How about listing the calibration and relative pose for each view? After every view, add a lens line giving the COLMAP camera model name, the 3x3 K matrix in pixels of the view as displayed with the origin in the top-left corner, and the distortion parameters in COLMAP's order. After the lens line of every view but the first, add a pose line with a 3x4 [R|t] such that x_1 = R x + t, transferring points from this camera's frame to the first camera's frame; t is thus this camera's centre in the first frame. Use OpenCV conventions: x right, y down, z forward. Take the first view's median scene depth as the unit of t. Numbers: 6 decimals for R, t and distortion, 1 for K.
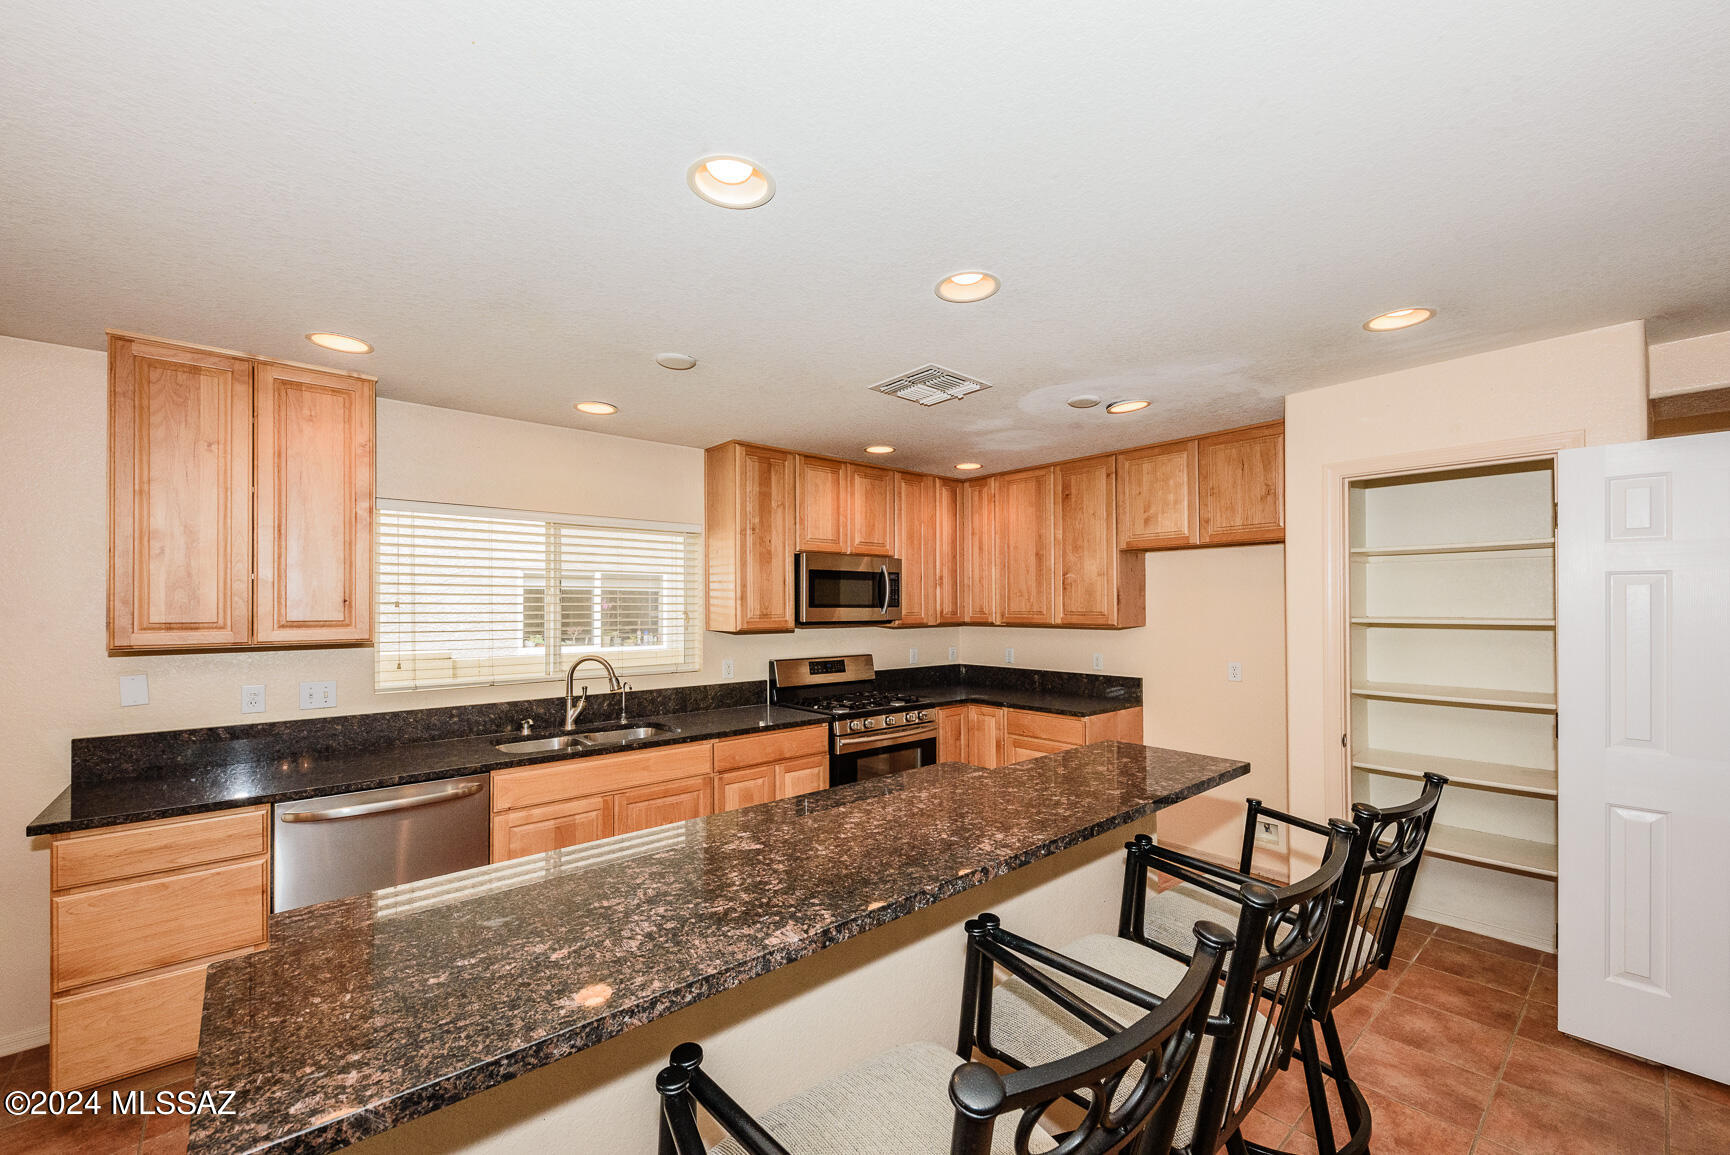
lens RADIAL K [[687.5, 0, 871.5], [0, 687.5, 594.0], [0, 0, 1]] dist [0.006975, -0.002262]
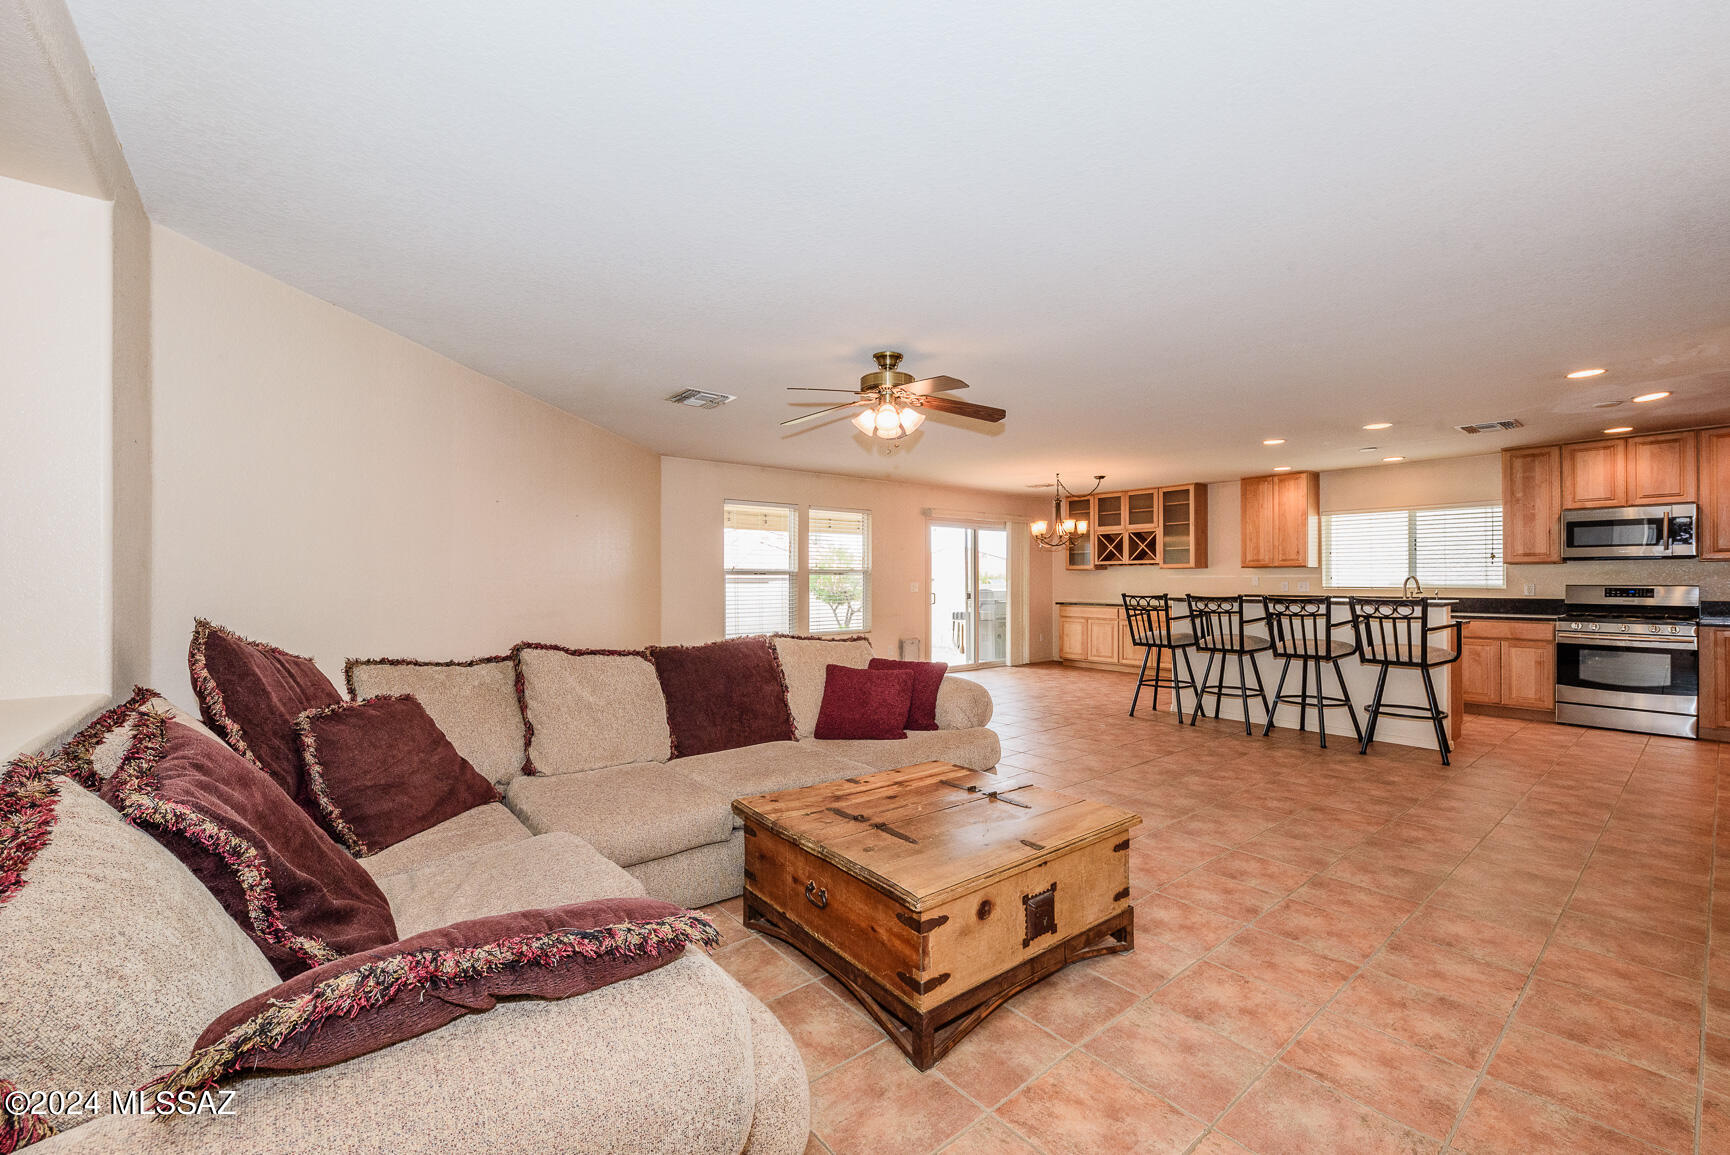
lens RADIAL K [[687.5, 0, 841.4], [0, 687.5, 581.8], [0, 0, 1]] dist [0.006975, -0.002262]
pose [[-0.090660, 0.004146, -0.995873, 1.476212], [0.016781, 0.999856, 0.002635, 0.061056], [0.995740, -0.016473, -0.090717, -0.405592]]
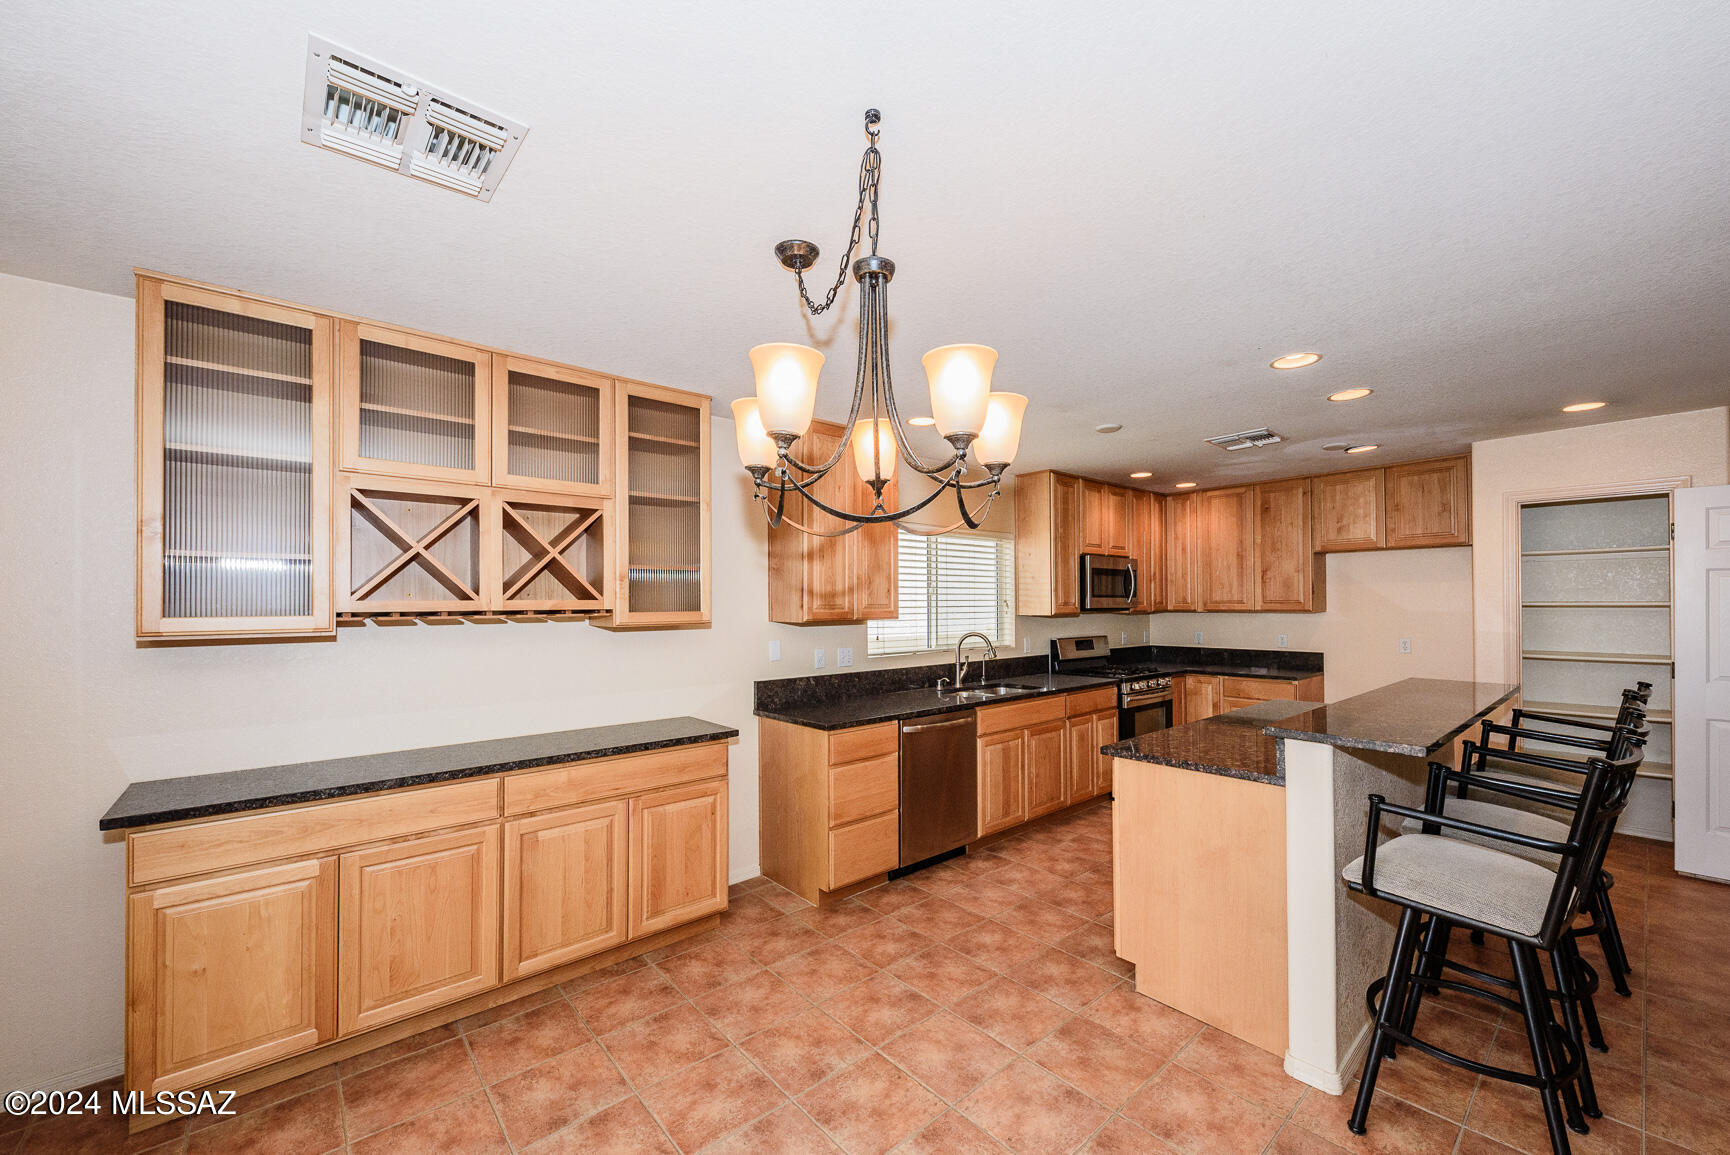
lens RADIAL K [[713.5, 0, 873.4], [0, 713.5, 594.0], [0, 0, 1]] dist [-0.014281, 0.000087]
pose [[0.999747, -0.003871, 0.022146, -0.531945], [0.003779, 0.999984, 0.004201, 0.006351], [-0.022162, -0.004117, 0.999746, -0.330158]]
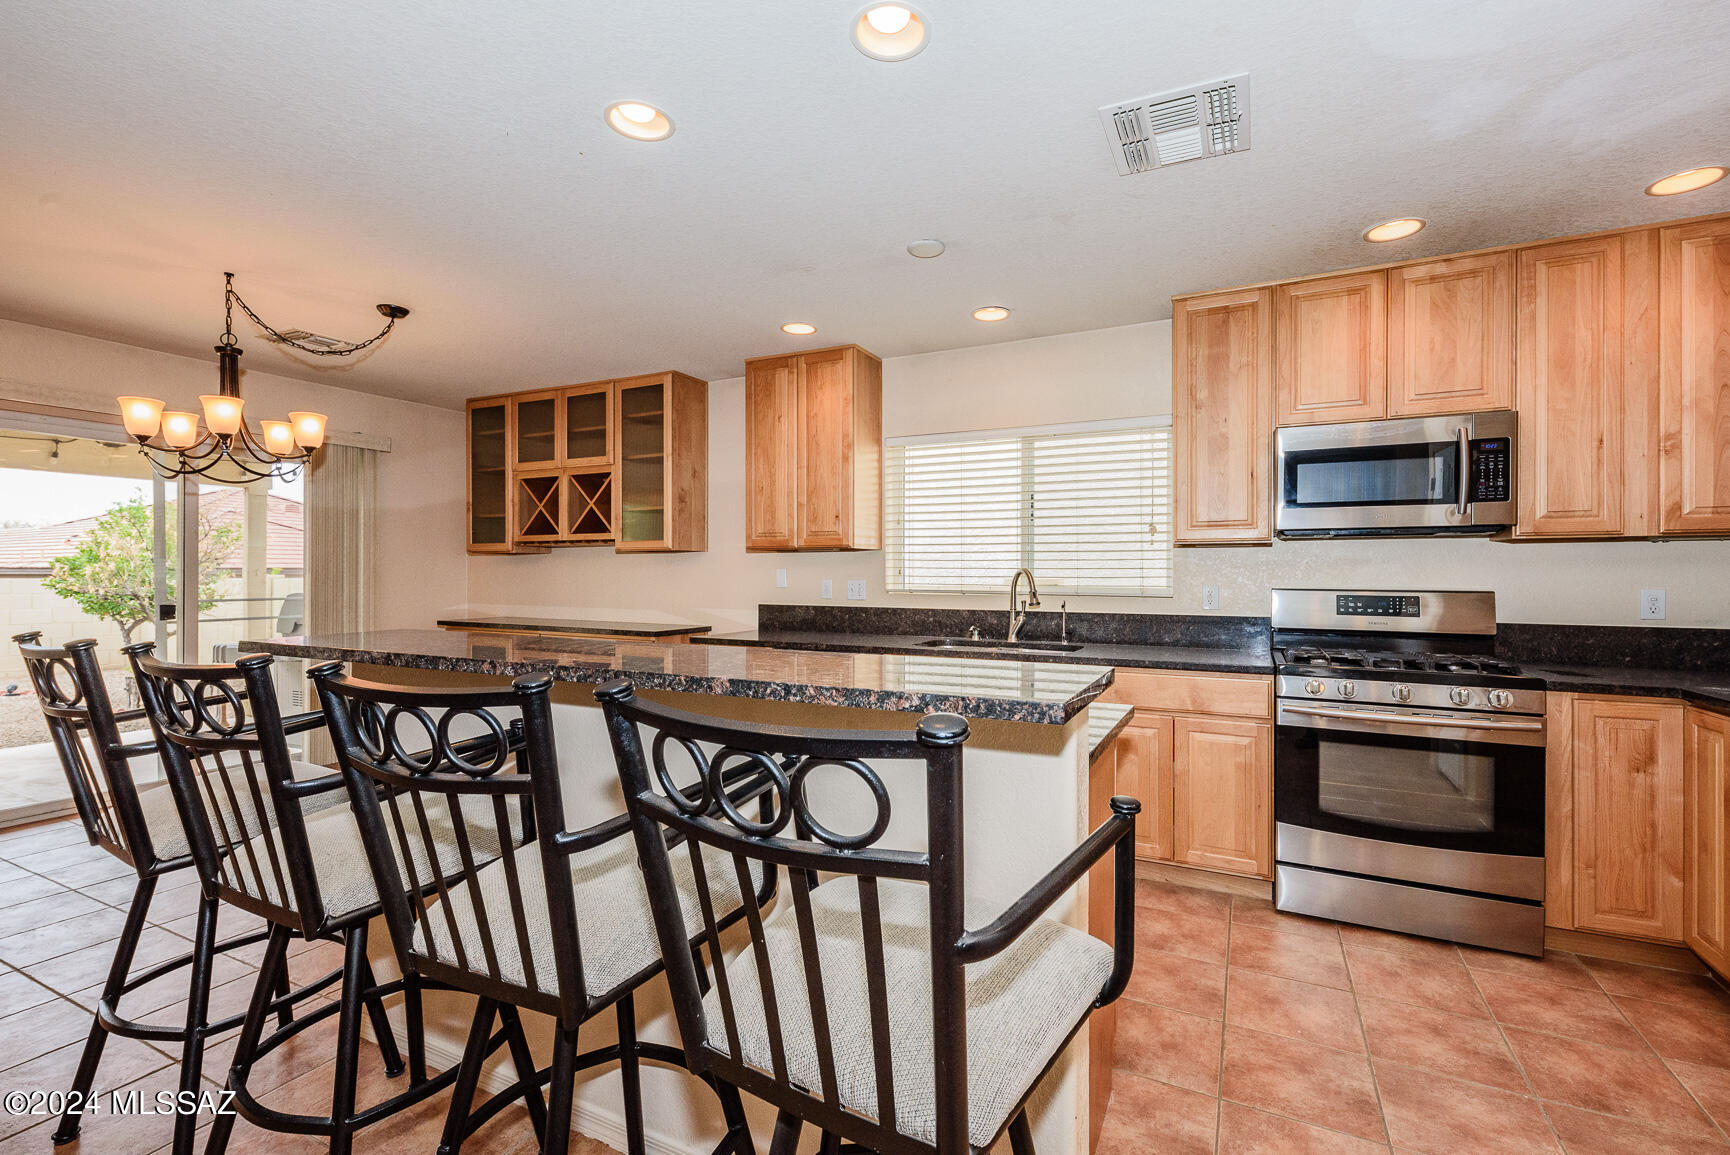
lens RADIAL K [[782.1, 0, 862.7], [0, 782.1, 577.5], [0, 0, 1]] dist [0.001291, 0.000958]
pose [[0.354956, 0.008117, -0.934848, 0.464754], [0.008624, 0.999891, 0.011957, 0.072507], [0.934843, -0.012307, 0.354847, 0.325438]]
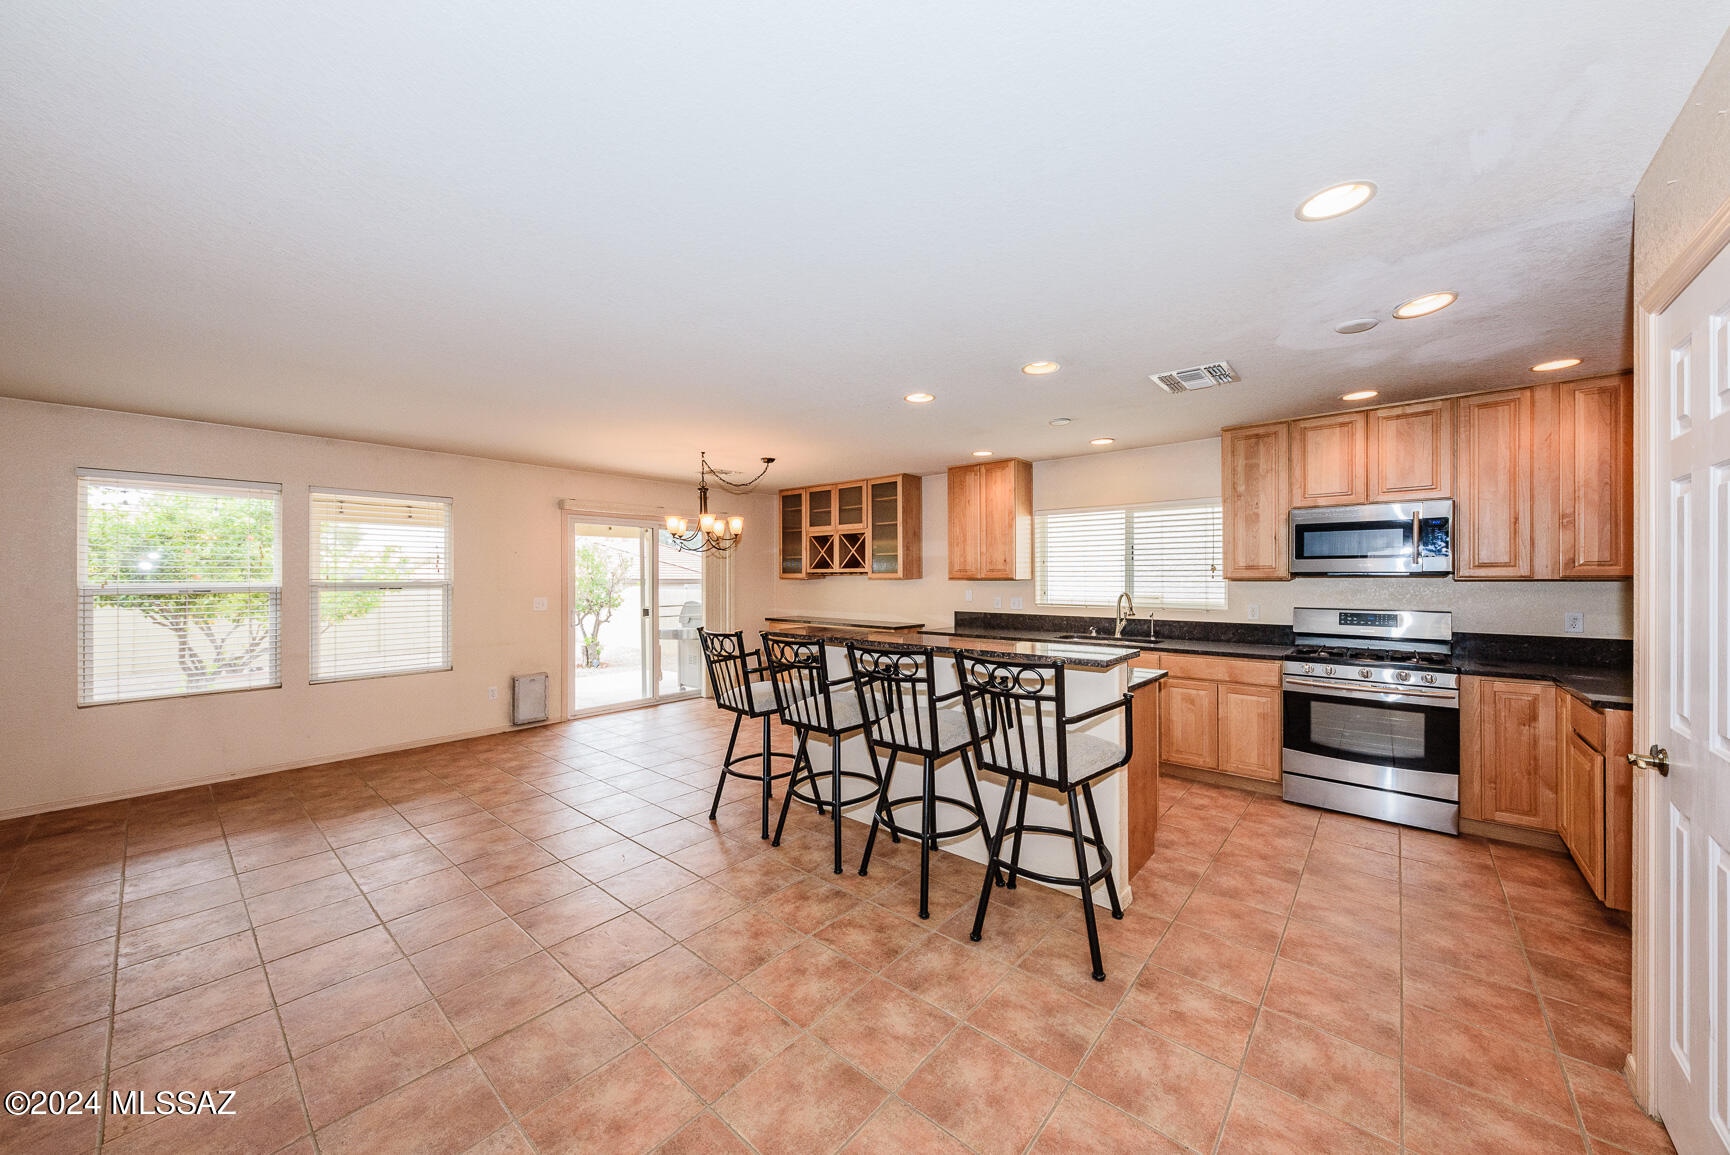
lens RADIAL K [[620.5, 0, 831.9], [0, 620.5, 583.0], [0, 0, 1]] dist [0.012469, 0.000011]
pose [[0.082613, 0.010884, -0.996522, 0.814799], [0.016705, 0.999785, 0.012304, 0.032158], [0.996442, -0.017663, 0.082414, 0.170377]]
